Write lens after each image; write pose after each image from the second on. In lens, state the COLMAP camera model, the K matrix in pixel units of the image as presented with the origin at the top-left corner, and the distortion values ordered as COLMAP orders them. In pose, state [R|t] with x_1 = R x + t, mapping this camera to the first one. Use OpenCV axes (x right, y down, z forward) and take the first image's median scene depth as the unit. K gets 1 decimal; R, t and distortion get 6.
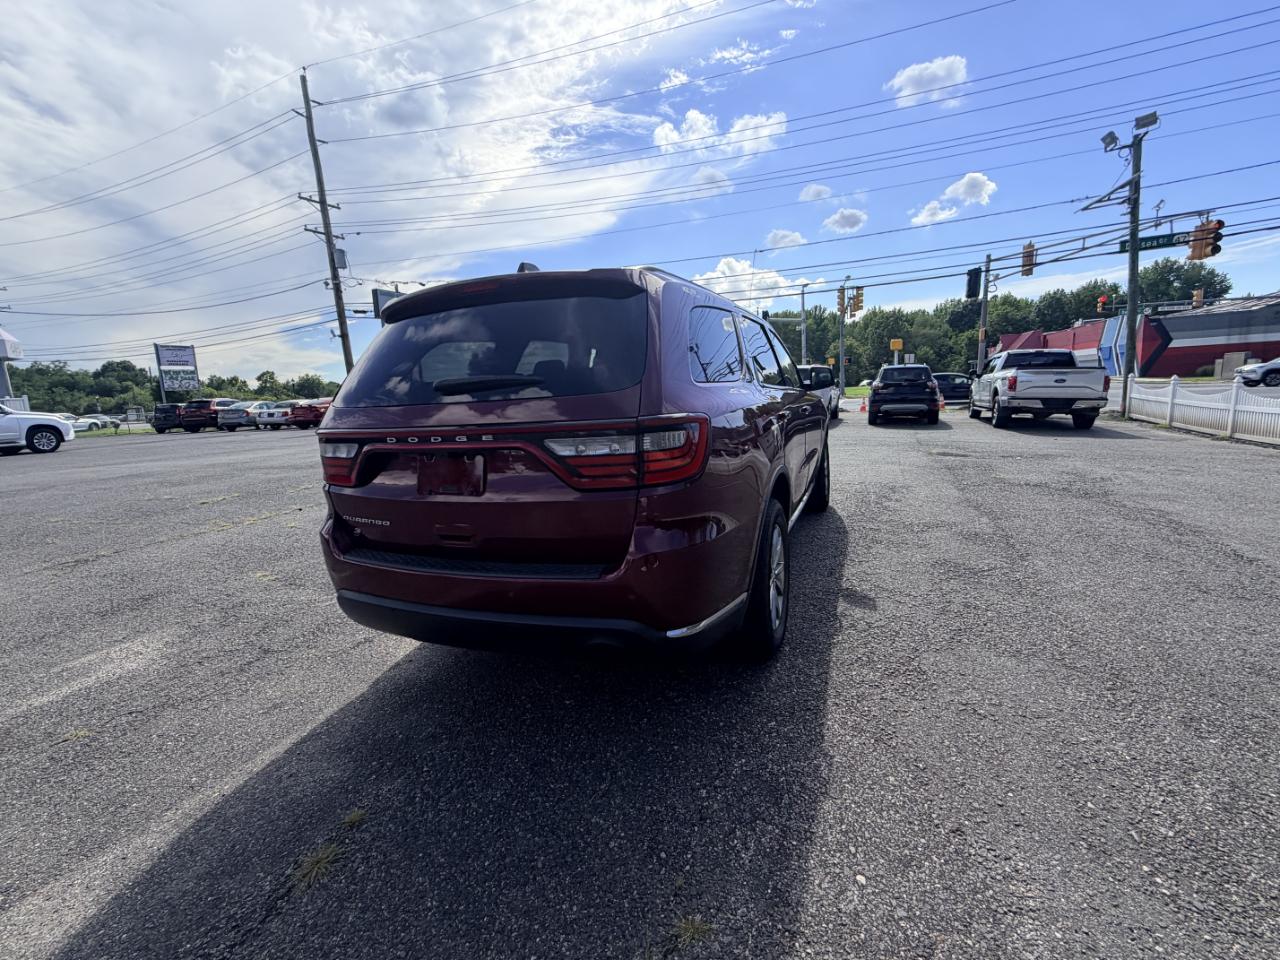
lens RADIAL K [[567.2, 0, 641.0], [0, 567.2, 480.0], [0, 0, 1]] dist [-0.000203, 0.000088]
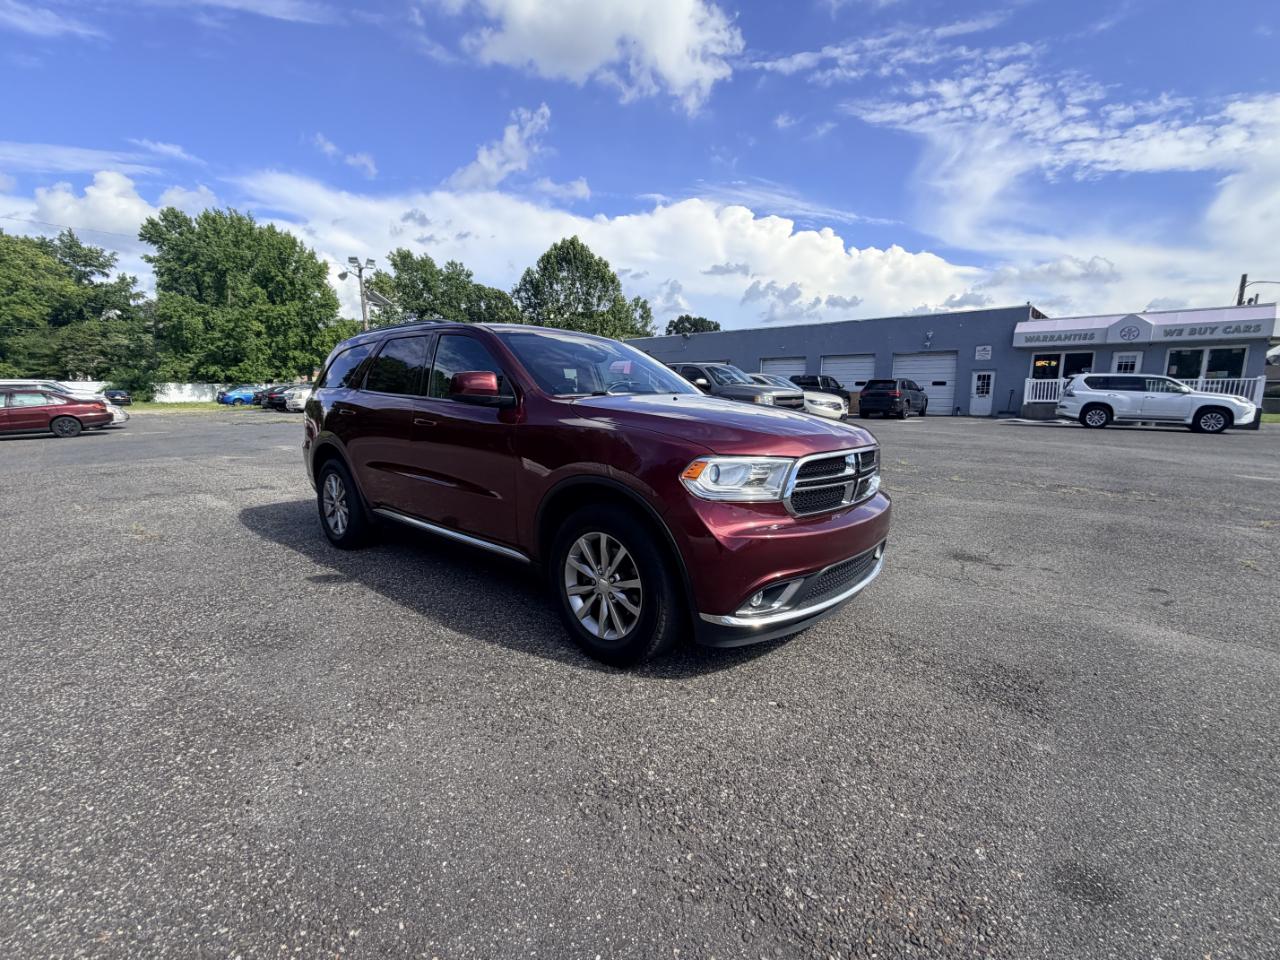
lens RADIAL K [[567.2, 0, 645.0], [0, 567.2, 473.2], [0, 0, 1]] dist [-0.000203, 0.000088]
pose [[-0.334507, 0.175360, -0.925934, 0.195966], [-0.143651, 0.961565, 0.234004, -0.059080], [0.931380, 0.211287, -0.296460, 0.309257]]
